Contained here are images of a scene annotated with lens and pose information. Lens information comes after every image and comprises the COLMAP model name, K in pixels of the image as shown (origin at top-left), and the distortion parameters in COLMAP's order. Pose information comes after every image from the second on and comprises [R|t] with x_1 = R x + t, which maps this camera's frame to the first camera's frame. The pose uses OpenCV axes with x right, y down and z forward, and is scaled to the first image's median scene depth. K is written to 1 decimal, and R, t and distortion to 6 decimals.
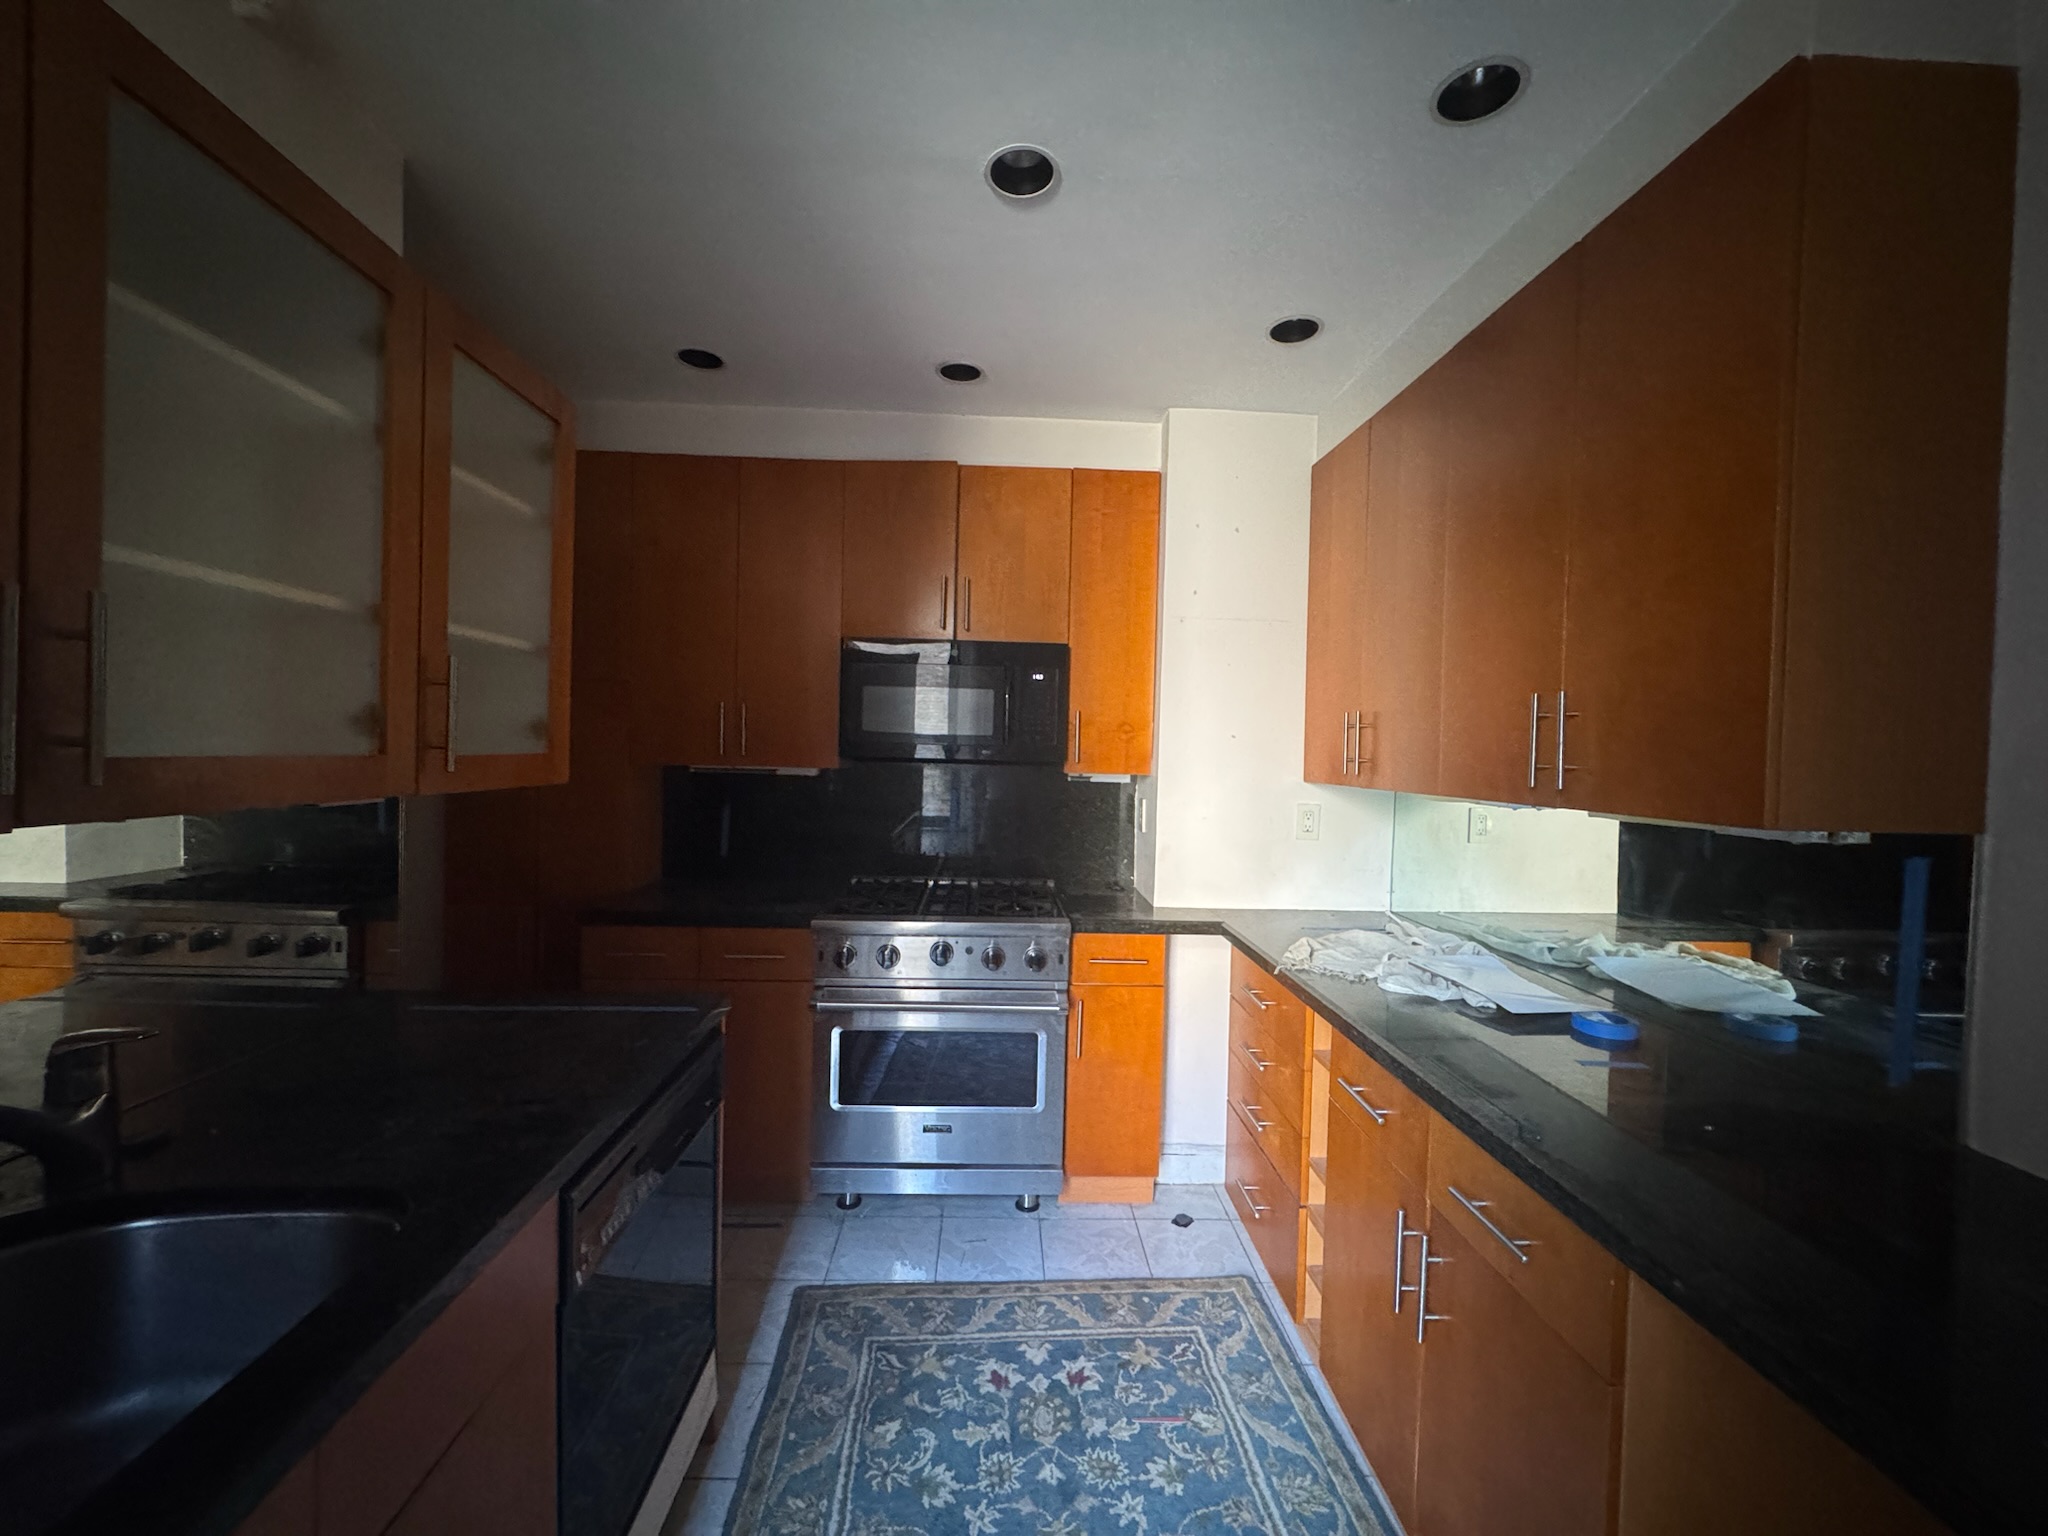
lens RADIAL K [[818.0, 0, 1021.5], [0, 818.0, 767.6], [0, 0, 1]] dist [-0.000313, -0.000147]
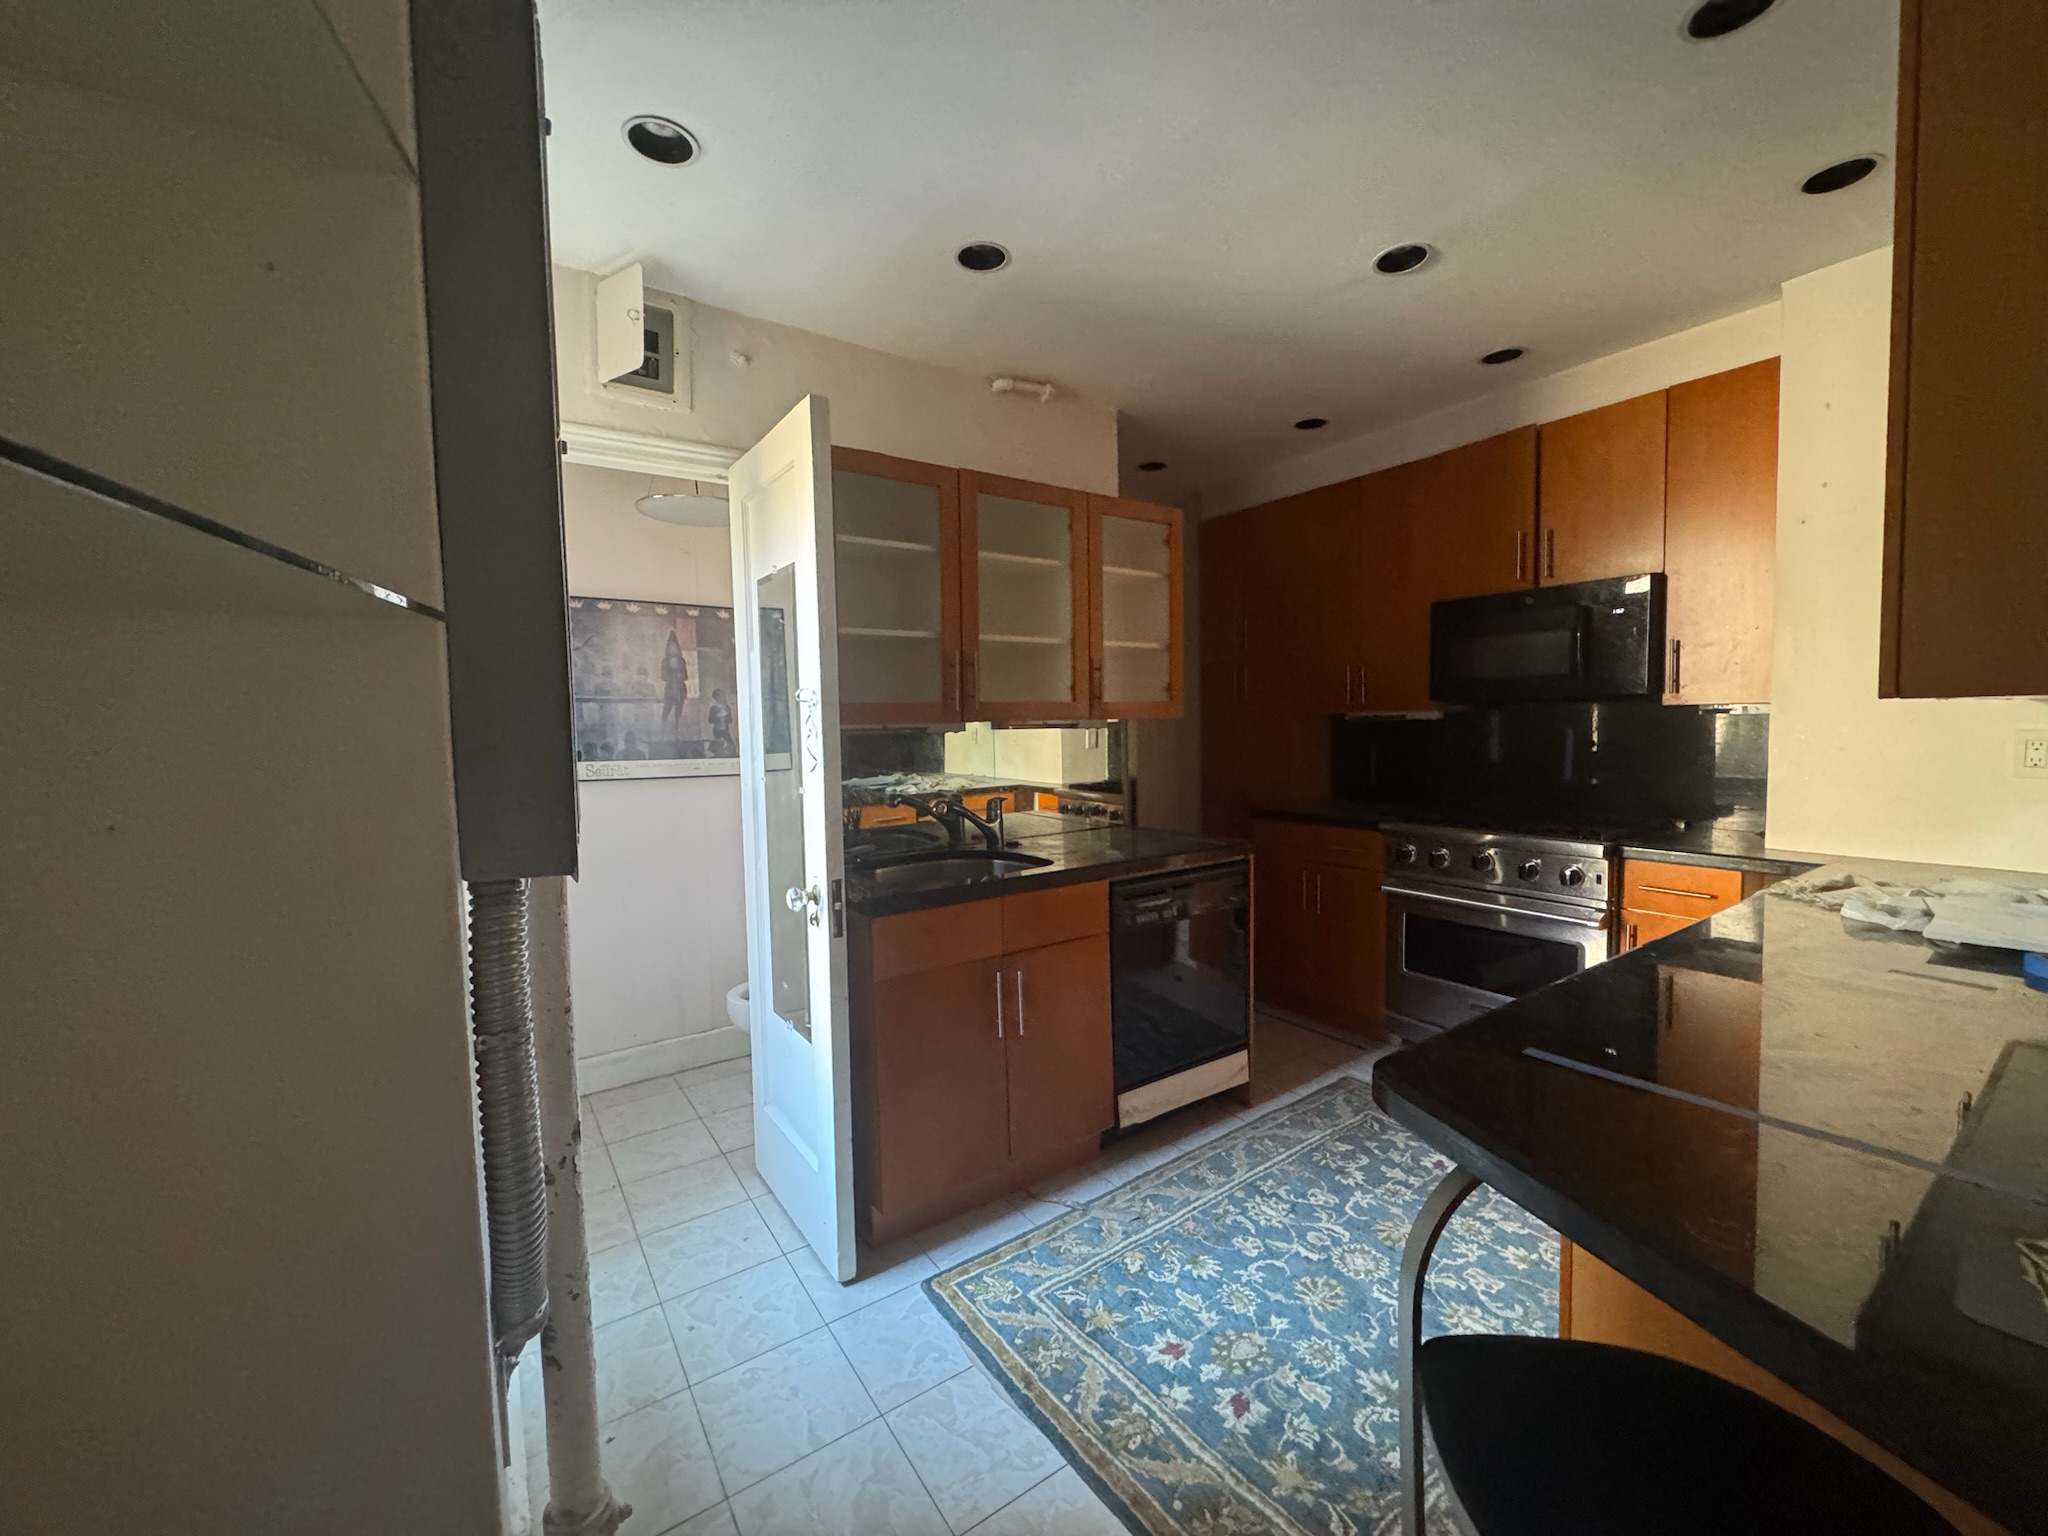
lens RADIAL K [[818.0, 0, 1023.1], [0, 818.0, 765.6], [0, 0, 1]] dist [-0.000313, -0.000147]
pose [[0.533145, 0.011767, -0.845942, 0.590385], [0.012798, 0.999677, 0.021971, 0.059263], [0.845927, -0.022539, 0.532822, -0.204425]]
